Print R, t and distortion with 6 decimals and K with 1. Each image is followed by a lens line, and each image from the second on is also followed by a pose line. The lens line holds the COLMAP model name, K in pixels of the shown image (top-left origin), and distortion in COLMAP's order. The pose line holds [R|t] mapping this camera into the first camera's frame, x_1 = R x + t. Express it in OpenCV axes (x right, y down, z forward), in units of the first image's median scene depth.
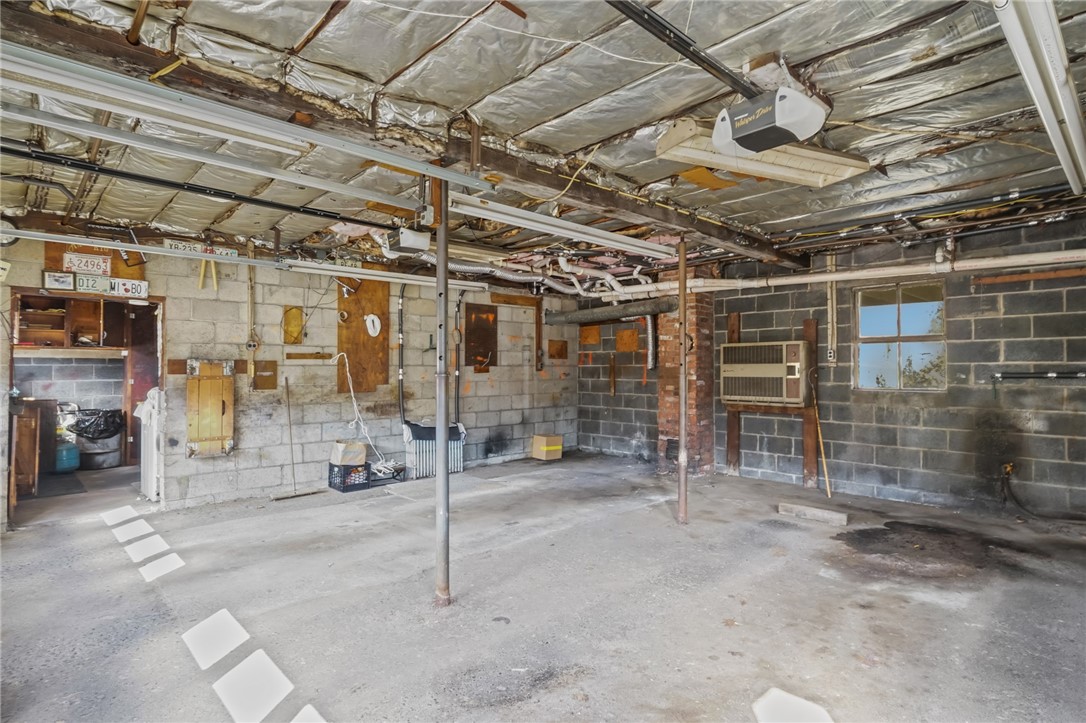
lens RADIAL K [[576.5, 0, 547.7], [0, 576.5, 367.9], [0, 0, 1]] dist [0.002637, -0.001538]
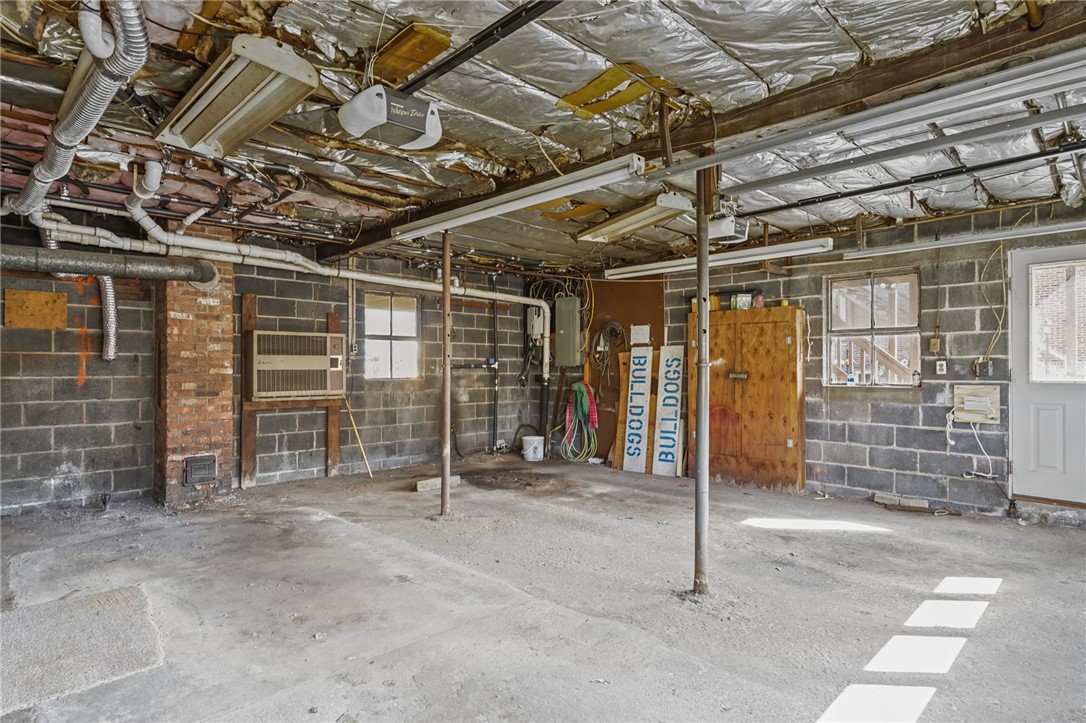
lens RADIAL K [[576.5, 0, 547.7], [0, 576.5, 367.9], [0, 0, 1]] dist [0.002637, -0.001538]
pose [[-0.028893, -0.002996, 0.999578, -0.618449], [-0.004498, 0.999986, 0.002868, 0.009293], [-0.999572, -0.004413, -0.028906, 0.682722]]
